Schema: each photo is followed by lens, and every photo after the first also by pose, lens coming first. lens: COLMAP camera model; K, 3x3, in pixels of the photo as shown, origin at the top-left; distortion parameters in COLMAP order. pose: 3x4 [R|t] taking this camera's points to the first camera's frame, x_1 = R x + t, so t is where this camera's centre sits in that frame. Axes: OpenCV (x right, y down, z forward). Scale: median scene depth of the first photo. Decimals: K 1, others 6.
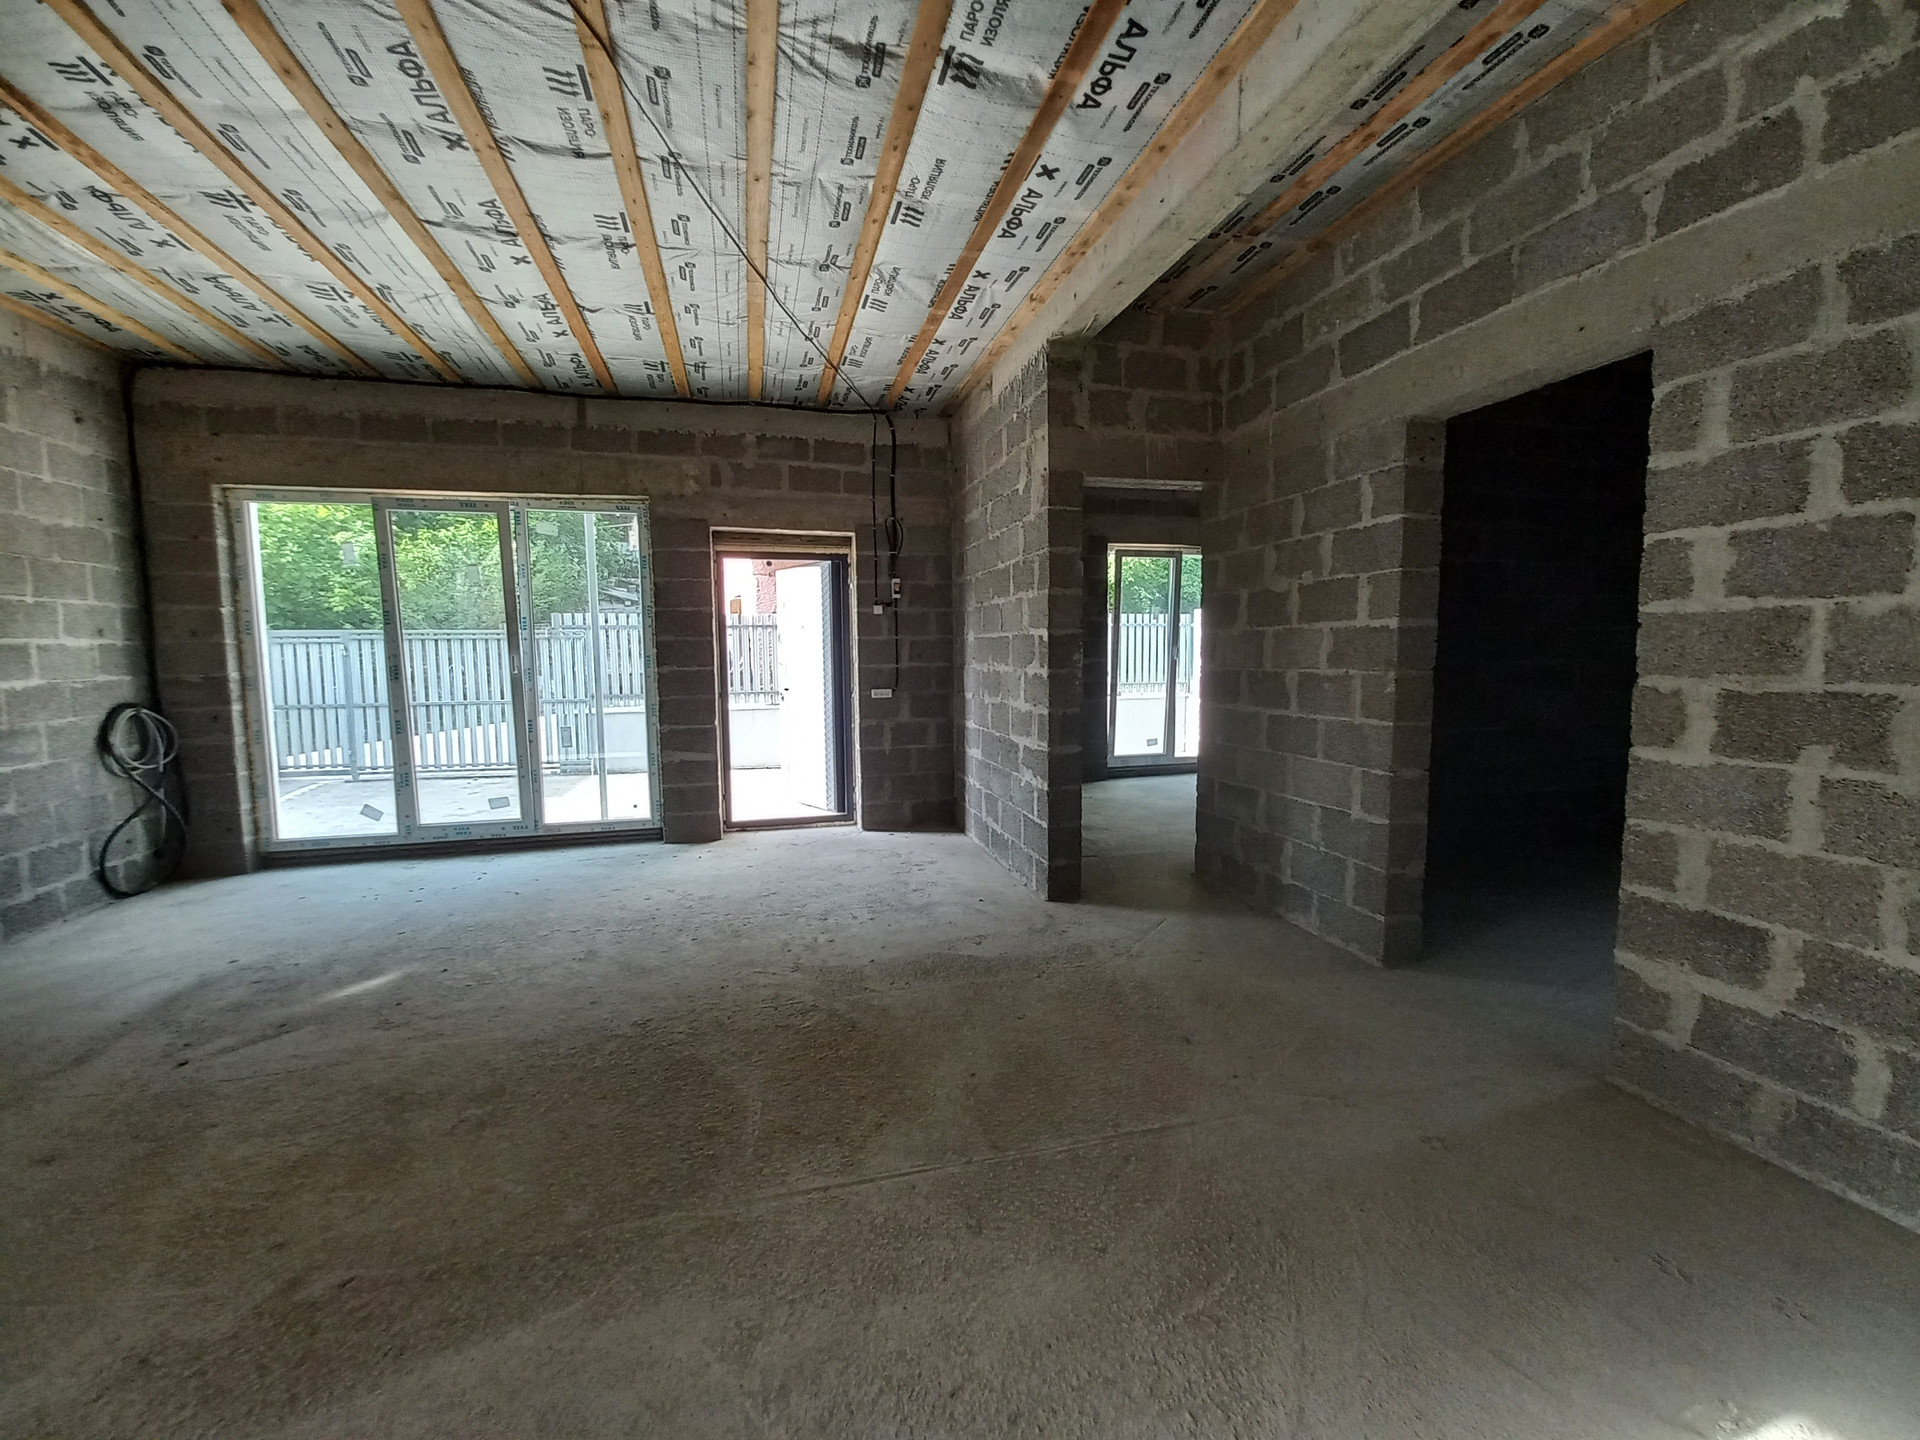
lens RADIAL K [[757.1, 0, 945.1], [0, 757.1, 717.9], [0, 0, 1]] dist [0.012067, -0.013542]
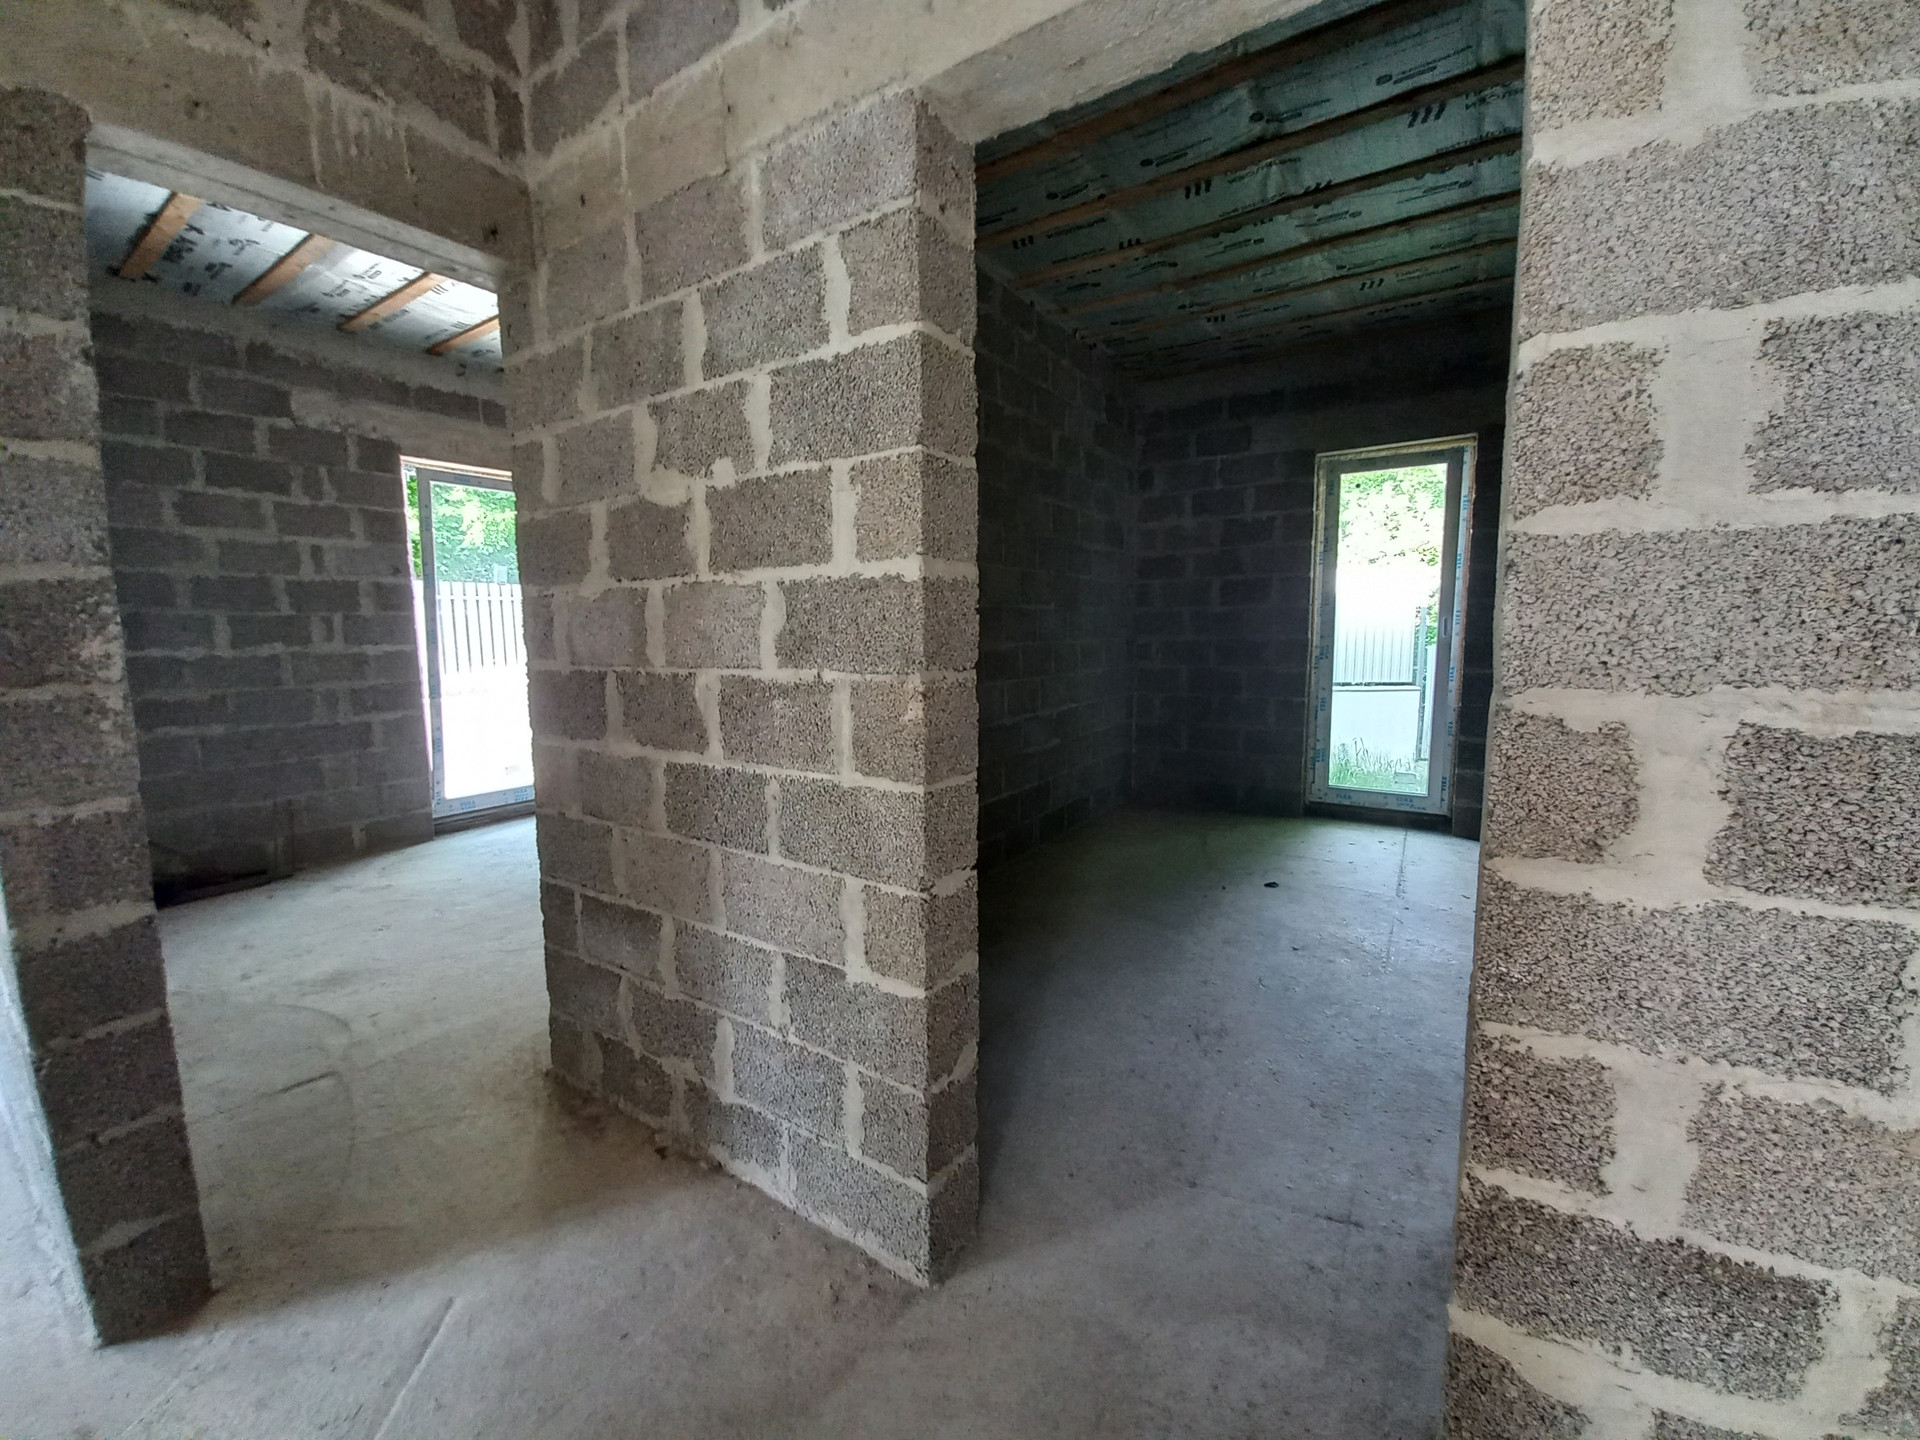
lens RADIAL K [[757.1, 0, 945.1], [0, 757.1, 717.9], [0, 0, 1]] dist [0.012067, -0.013542]
pose [[0.742191, -0.075300, 0.665945, 0.282536], [0.059202, 0.997150, 0.046771, -0.053536], [-0.667569, 0.004712, 0.744533, 0.617996]]
